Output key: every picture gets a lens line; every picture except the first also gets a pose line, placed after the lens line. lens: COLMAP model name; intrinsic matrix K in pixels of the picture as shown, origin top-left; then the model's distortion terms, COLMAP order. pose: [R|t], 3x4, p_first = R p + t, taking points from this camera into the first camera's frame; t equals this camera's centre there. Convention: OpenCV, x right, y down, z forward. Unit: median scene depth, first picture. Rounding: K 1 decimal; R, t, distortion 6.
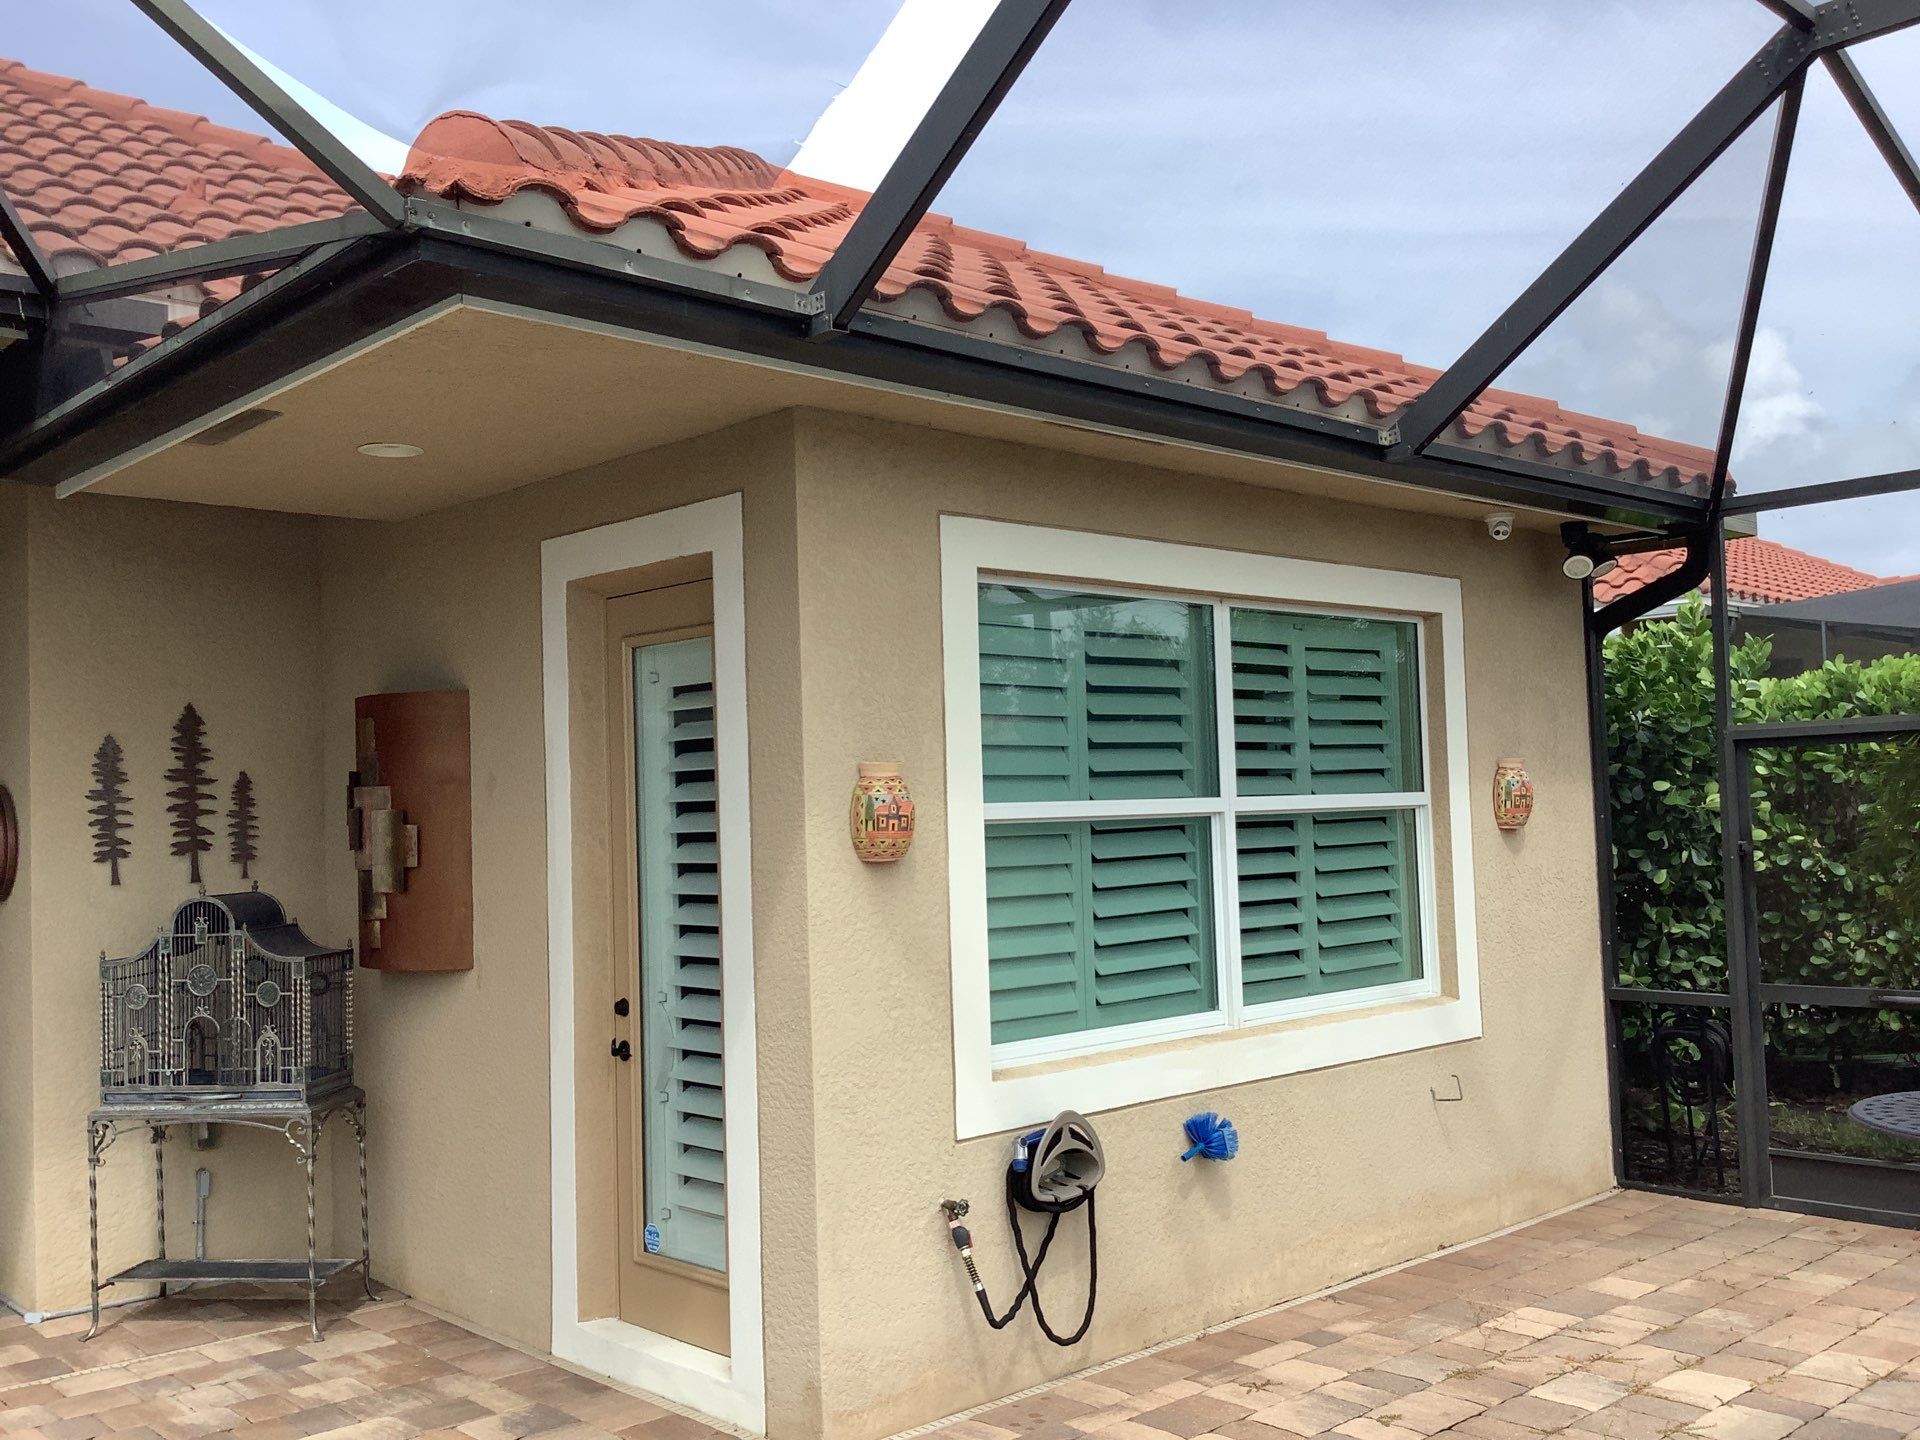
lens RADIAL K [[1733.4, 0, 974.6], [0, 1733.4, 757.8], [0, 0, 1]] dist [0.164292, -0.362390]
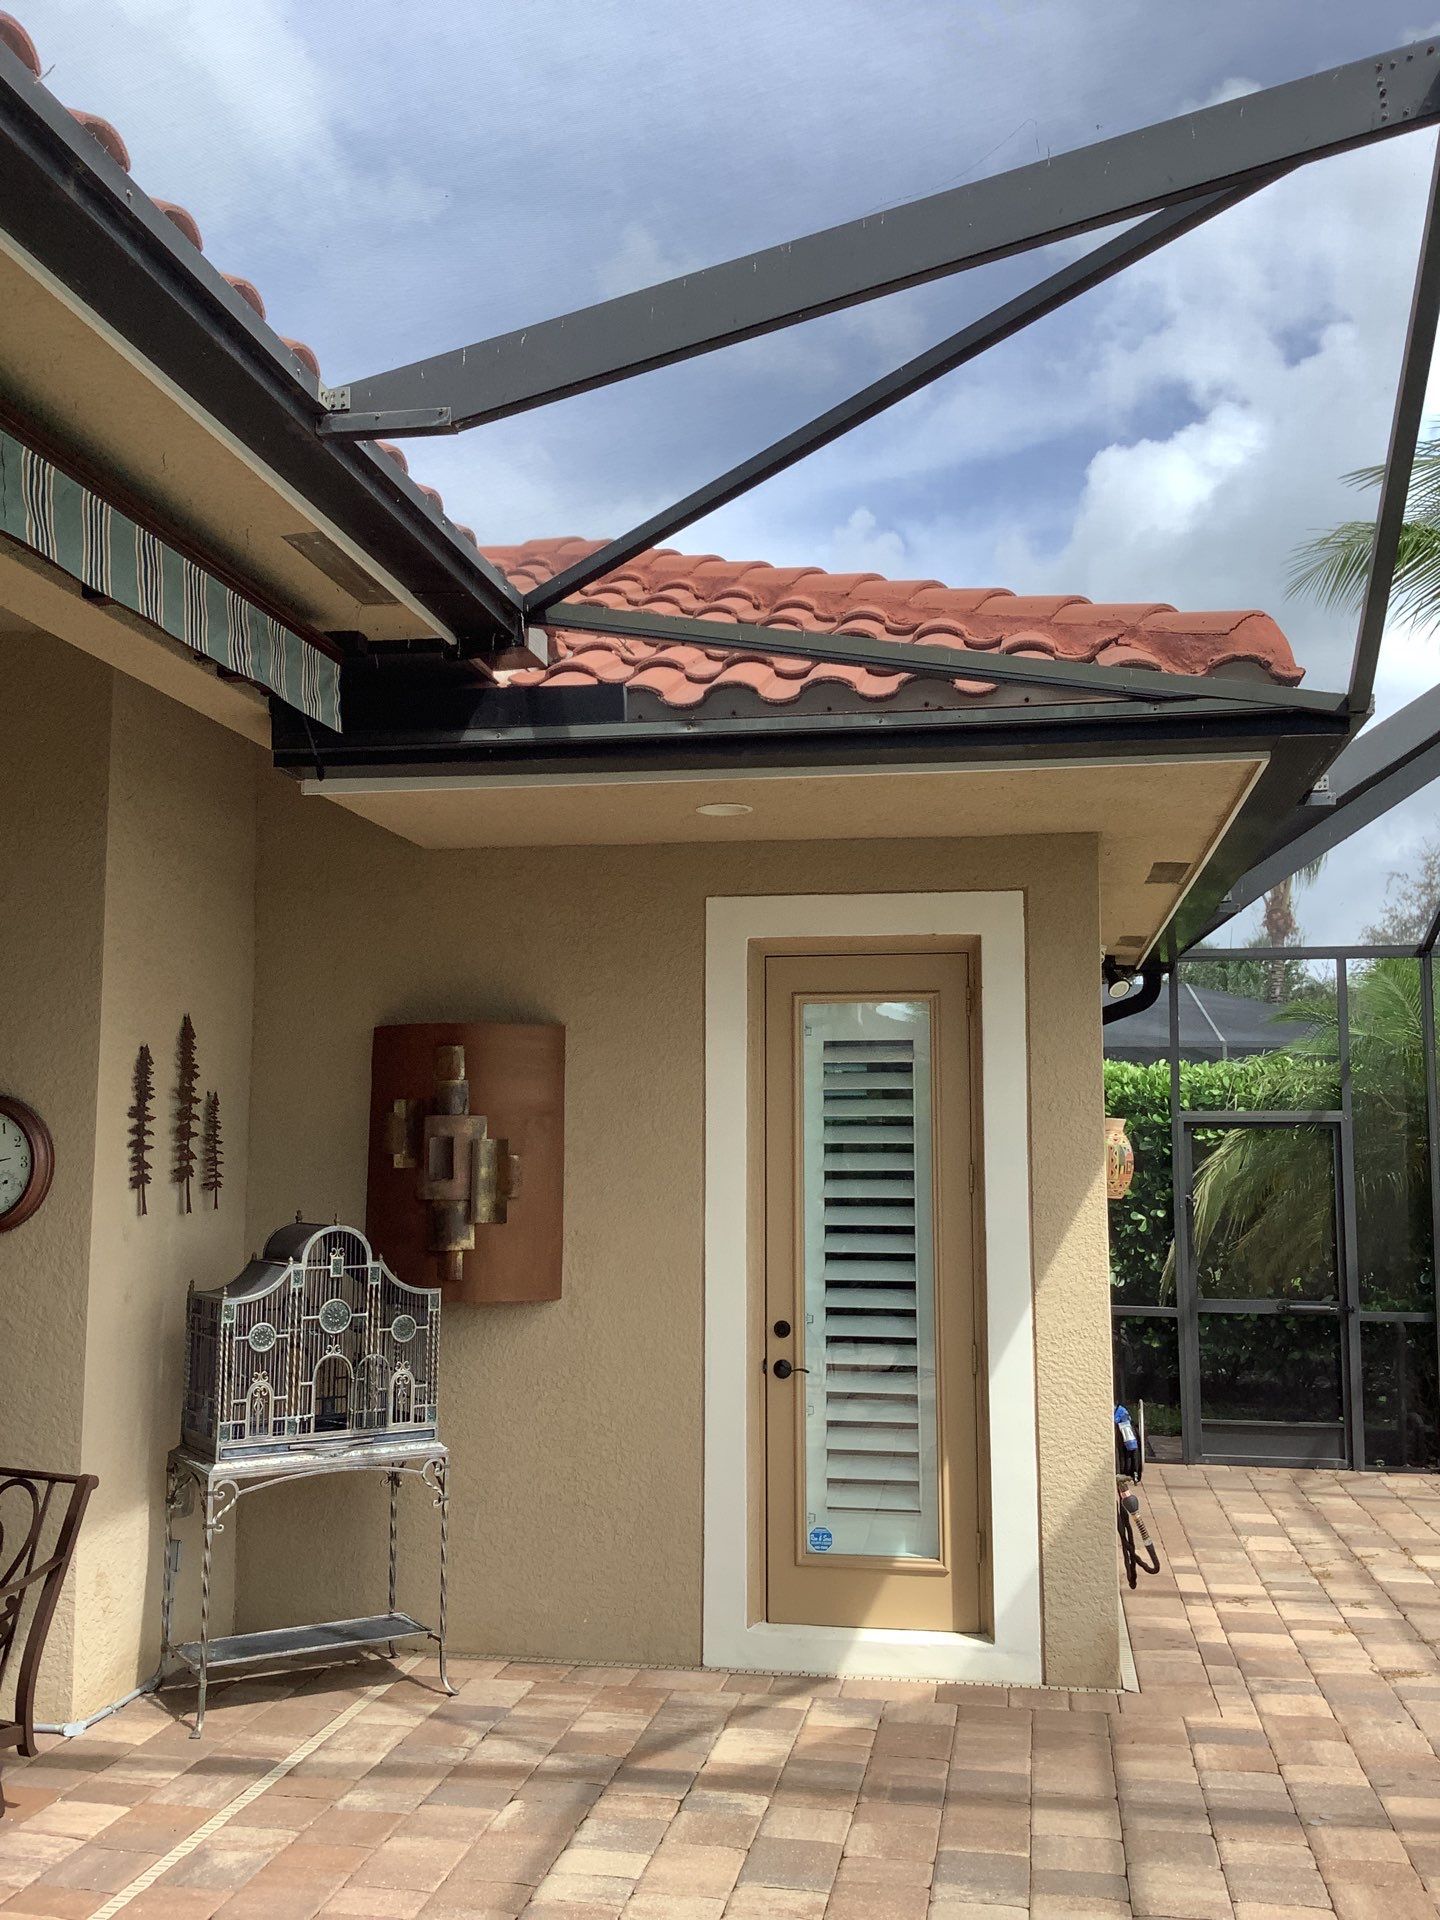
lens RADIAL K [[1733.4, 0, 727.9], [0, 1733.4, 969.9], [0, 0, 1]] dist [0.164292, -0.362390]
pose [[0.801177, 0.092496, 0.591236, -0.839330], [-0.044290, 0.994438, -0.095559, 0.022971], [-0.596786, 0.050374, 0.800817, 0.120889]]
